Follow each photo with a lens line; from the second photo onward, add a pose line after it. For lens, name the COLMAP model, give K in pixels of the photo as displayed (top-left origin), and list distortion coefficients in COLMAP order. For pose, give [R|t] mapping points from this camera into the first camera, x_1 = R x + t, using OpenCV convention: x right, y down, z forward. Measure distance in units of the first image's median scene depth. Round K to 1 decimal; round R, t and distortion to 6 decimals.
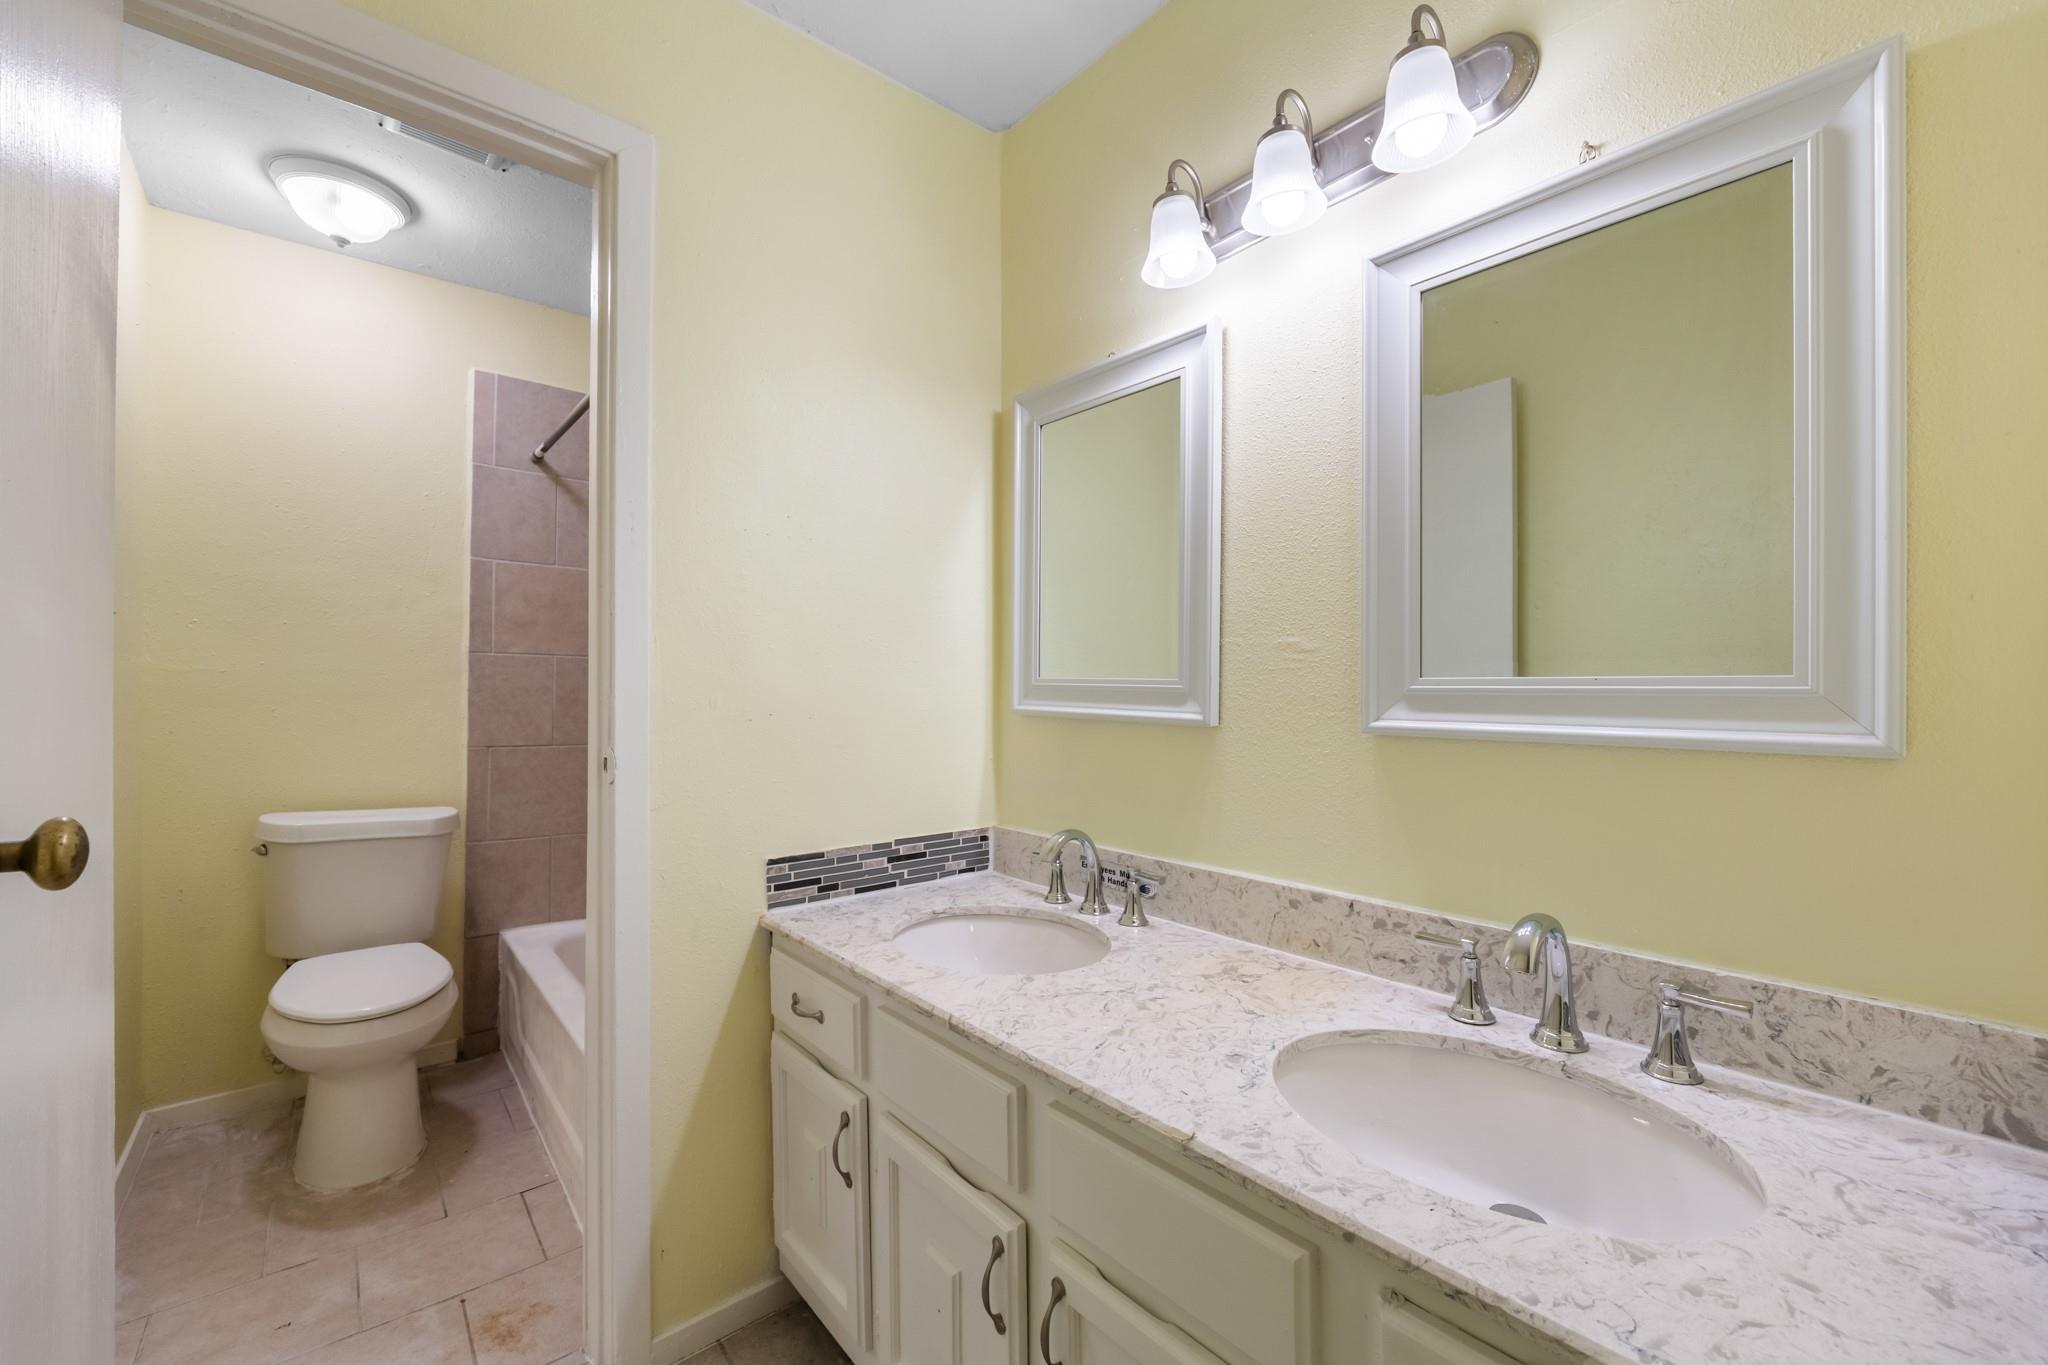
lens RADIAL K [[834.6, 0, 1025.1], [0, 834.6, 690.4], [0, 0, 1]] dist [-0.002421, 0.000037]
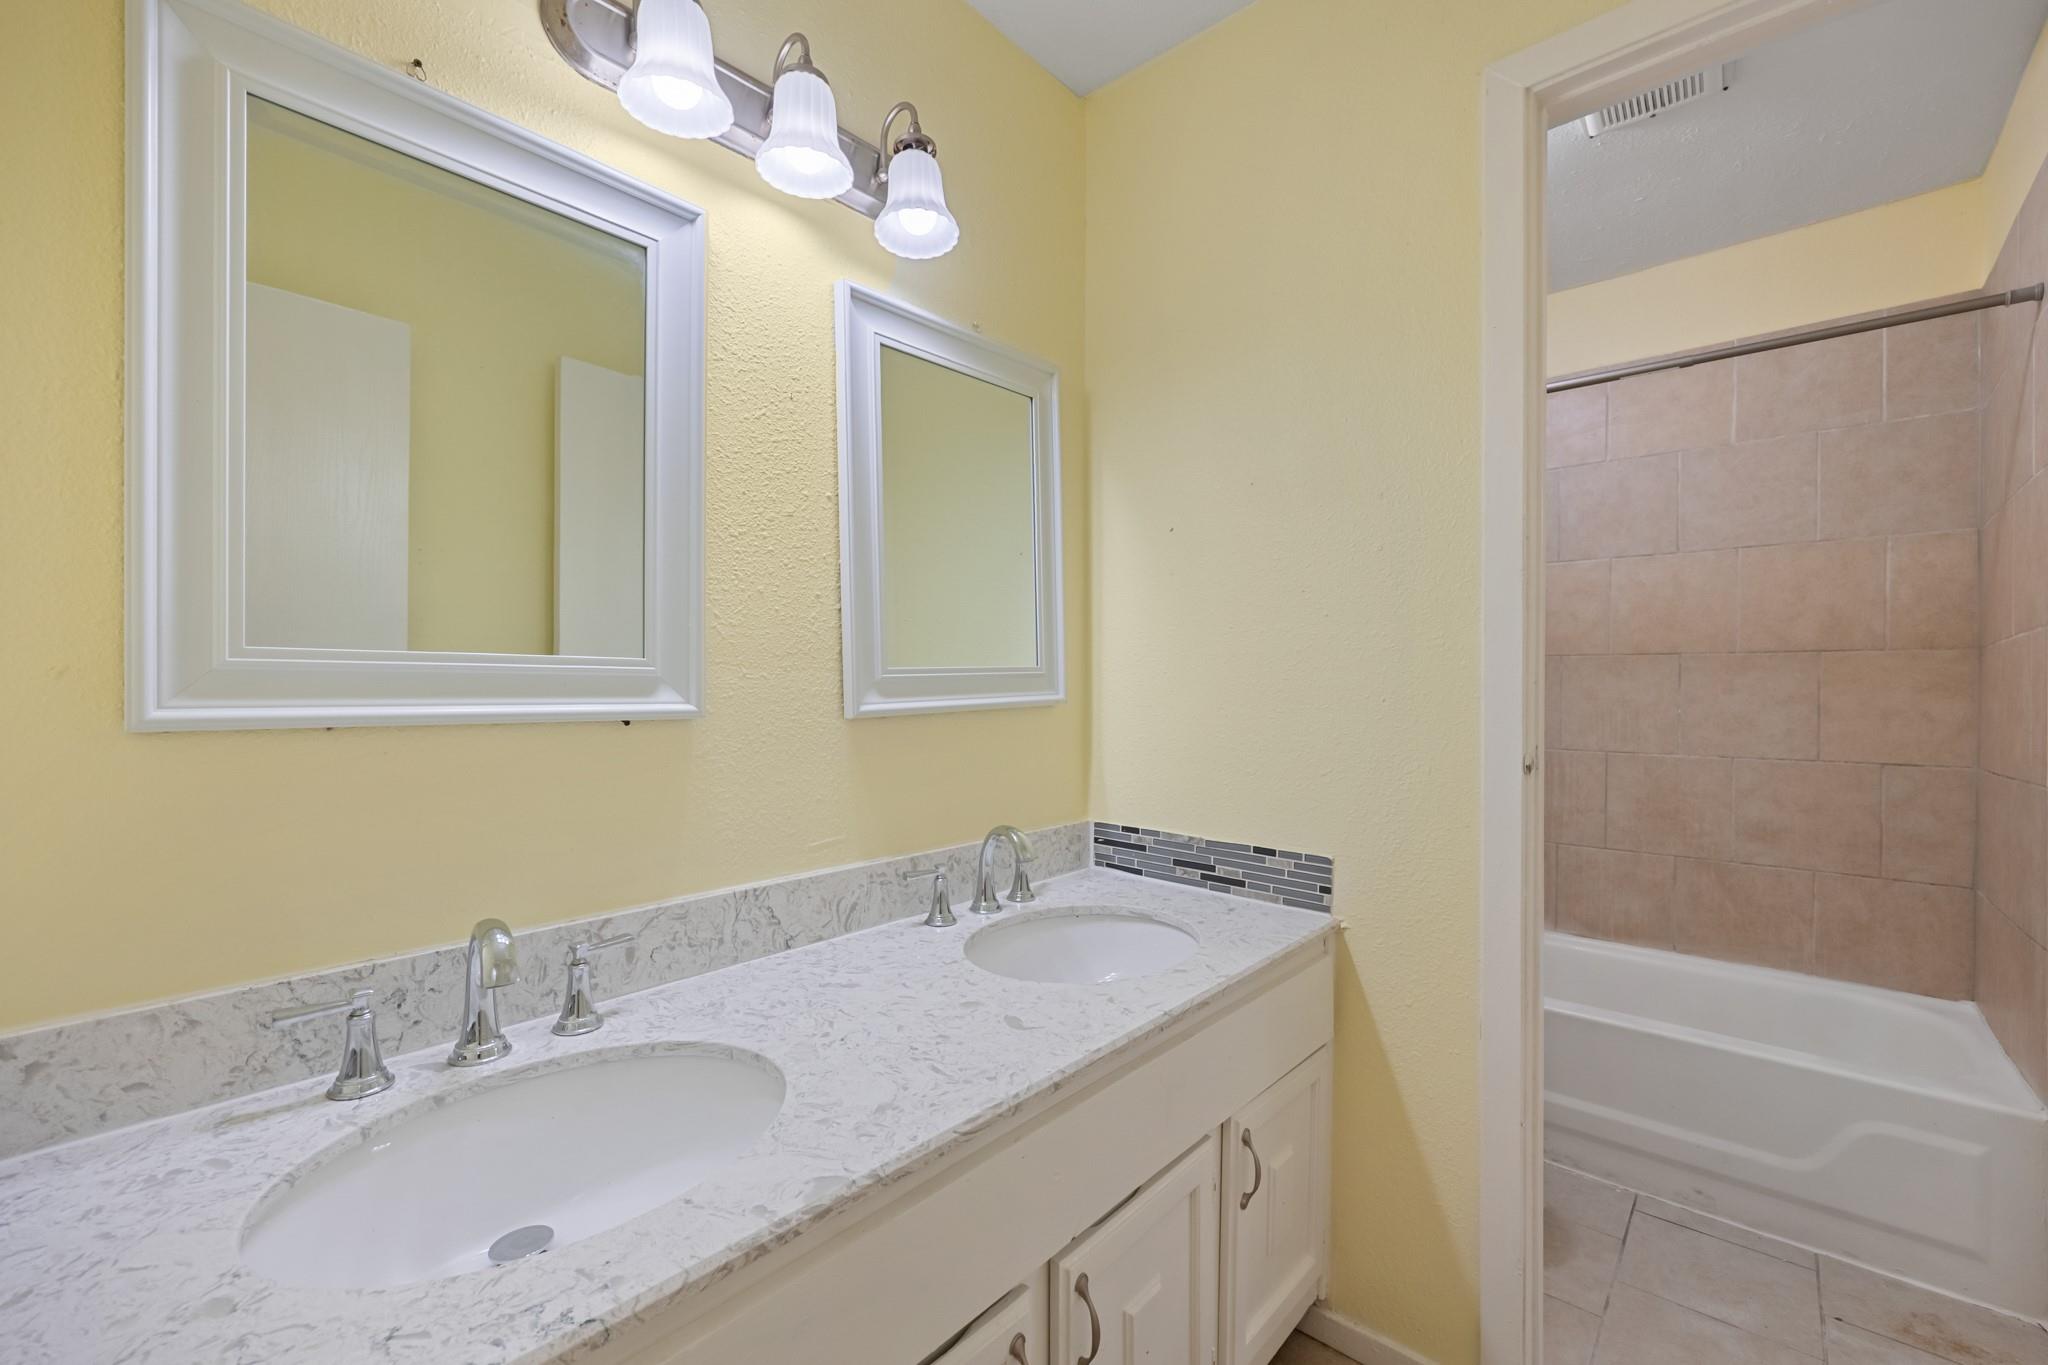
lens RADIAL K [[834.6, 0, 1025.1], [0, 834.6, 690.4], [0, 0, 1]] dist [-0.002421, 0.000037]
pose [[-0.142180, 0.003474, 0.989835, -0.526174], [0.001235, 0.999994, -0.003333, 0.014817], [-0.989840, 0.000749, -0.142183, 0.689779]]
